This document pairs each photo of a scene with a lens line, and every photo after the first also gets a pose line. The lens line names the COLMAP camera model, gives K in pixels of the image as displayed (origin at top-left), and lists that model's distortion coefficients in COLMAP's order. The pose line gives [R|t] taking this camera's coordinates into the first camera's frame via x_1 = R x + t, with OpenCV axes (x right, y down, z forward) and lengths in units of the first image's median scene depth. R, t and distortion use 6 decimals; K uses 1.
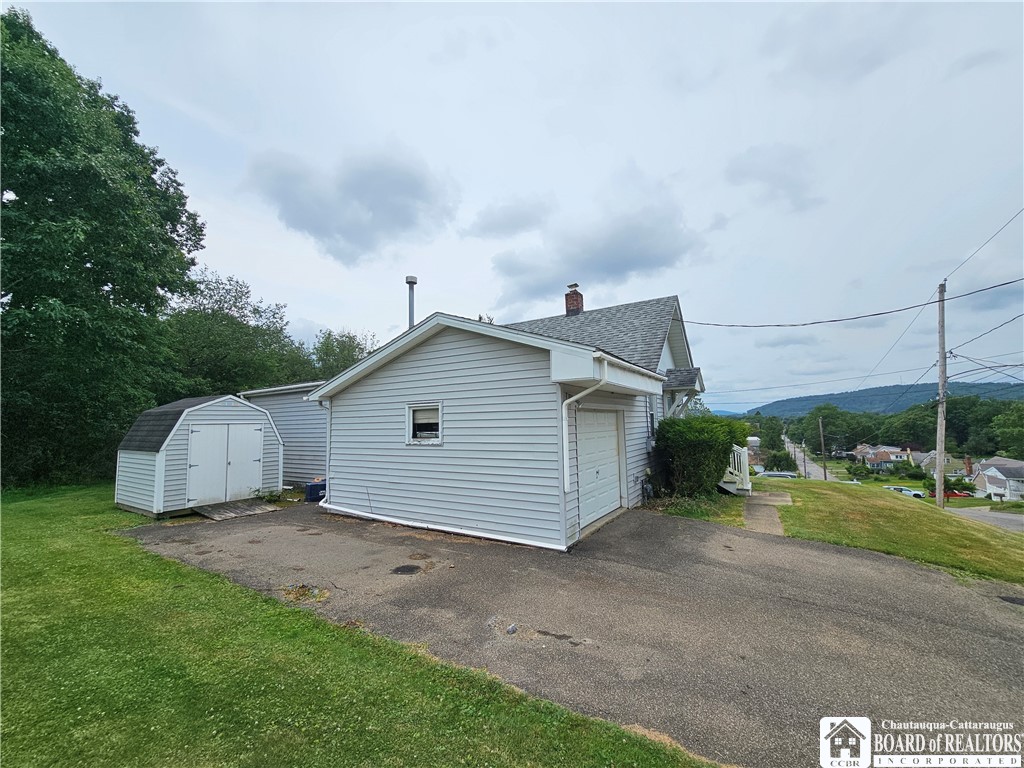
lens RADIAL K [[419.6, 0, 514.2], [0, 419.6, 385.4], [0, 0, 1]] dist [-0.004517, 0.000616]
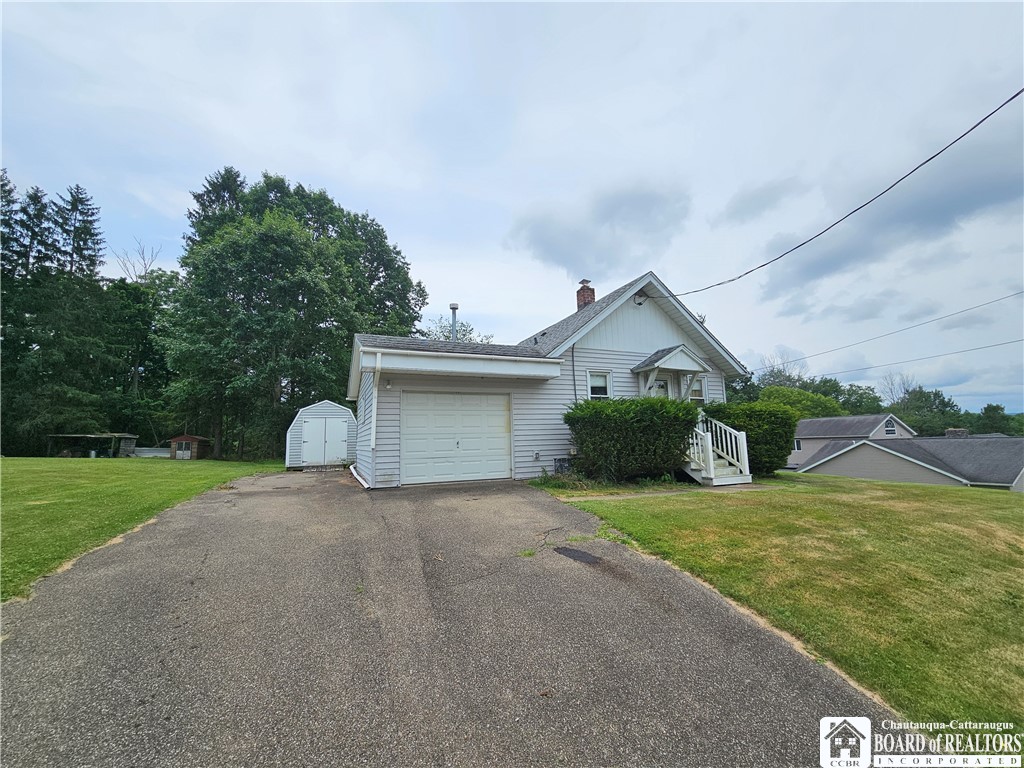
lens RADIAL K [[419.6, 0, 517.5], [0, 419.6, 385.7], [0, 0, 1]] dist [-0.004517, 0.000616]
pose [[0.819792, -0.077135, -0.567443, 0.622886], [0.059455, 0.996996, -0.049631, 0.066765], [0.569567, 0.006950, 0.821916, 0.055515]]
